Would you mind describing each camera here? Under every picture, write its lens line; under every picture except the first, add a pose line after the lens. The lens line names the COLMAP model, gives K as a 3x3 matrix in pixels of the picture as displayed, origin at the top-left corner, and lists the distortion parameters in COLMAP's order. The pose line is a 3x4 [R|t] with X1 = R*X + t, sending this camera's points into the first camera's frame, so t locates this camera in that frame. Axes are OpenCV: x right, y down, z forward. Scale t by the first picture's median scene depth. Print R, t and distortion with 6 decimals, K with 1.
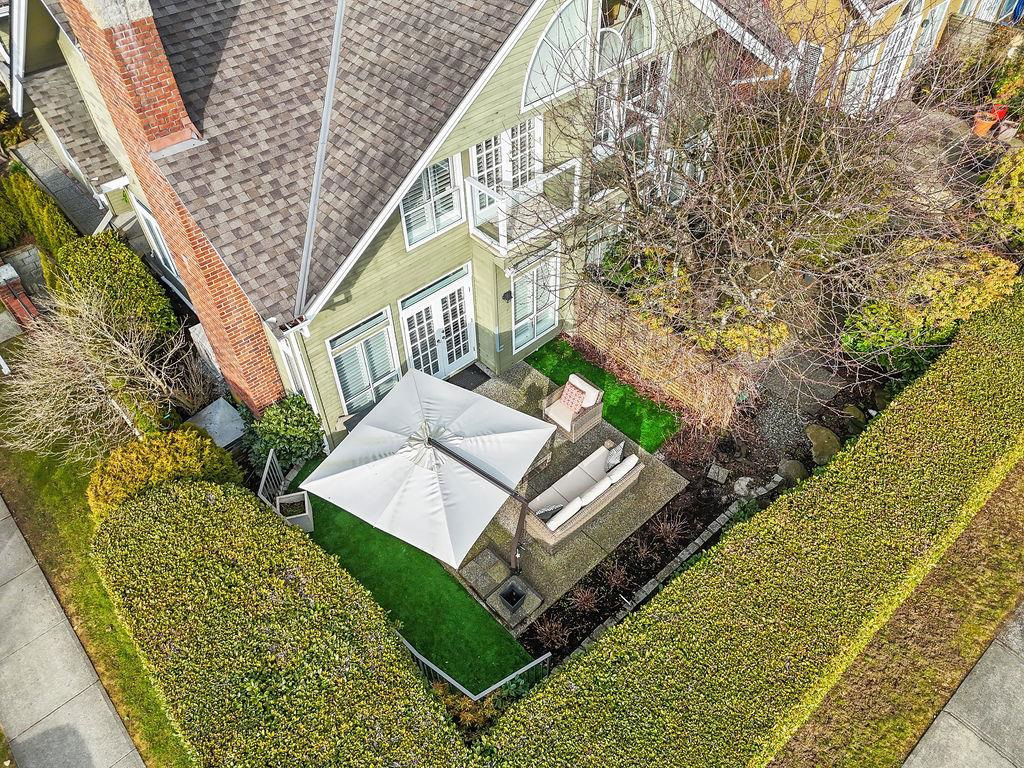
lens RADIAL K [[731.3, 0, 512.0], [0, 731.3, 384.0], [0, 0, 1]] dist [0.066090, -0.066448]
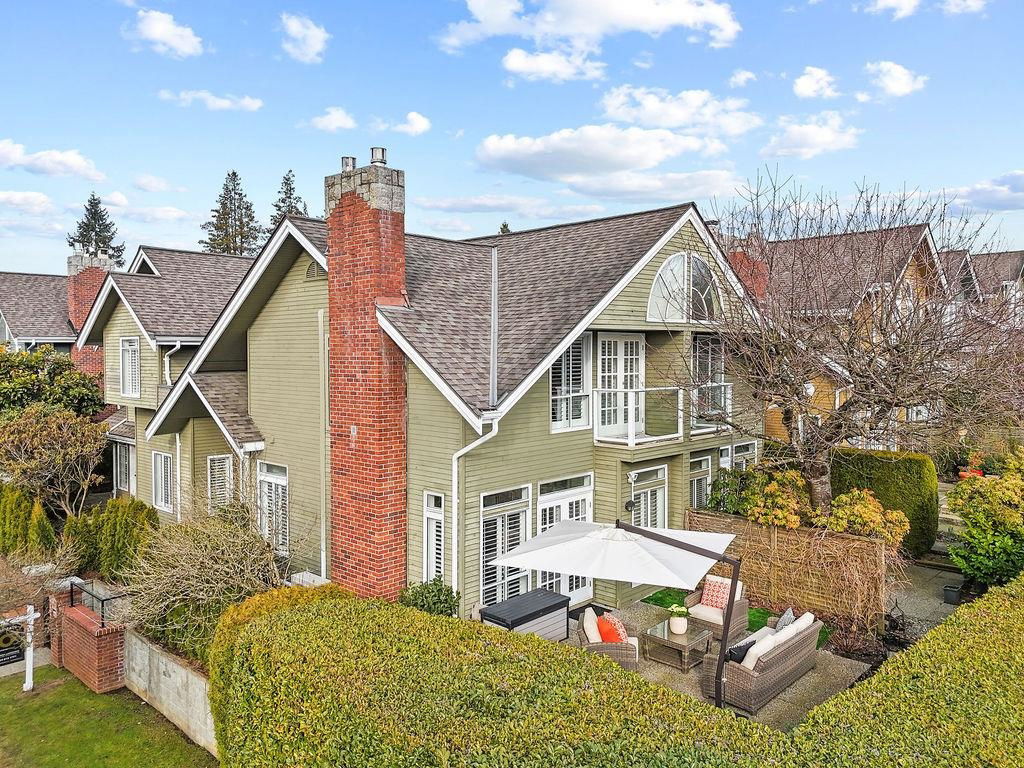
lens RADIAL K [[731.3, 0, 512.0], [0, 731.3, 384.0], [0, 0, 1]] dist [0.066090, -0.066448]
pose [[0.997666, 0.014769, 0.066670, -0.271094], [0.035402, 0.723013, -0.689927, 0.518407], [-0.058393, 0.690677, 0.720802, 0.149321]]
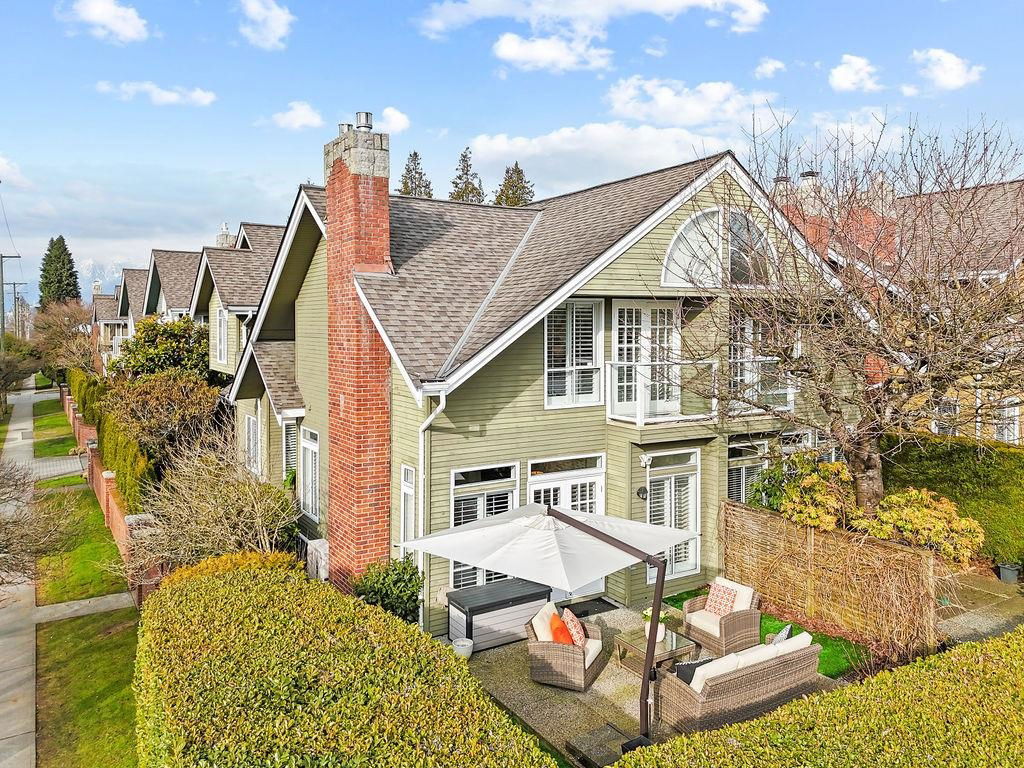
lens RADIAL K [[745.0, 0, 511.3], [0, 745.0, 351.2], [0, 0, 1]] dist [0.036865, -0.006459]
pose [[0.982257, 0.026791, -0.185618, 0.001754], [-0.148248, 0.717125, -0.680995, 0.468682], [0.114867, 0.696430, 0.708372, 0.197279]]
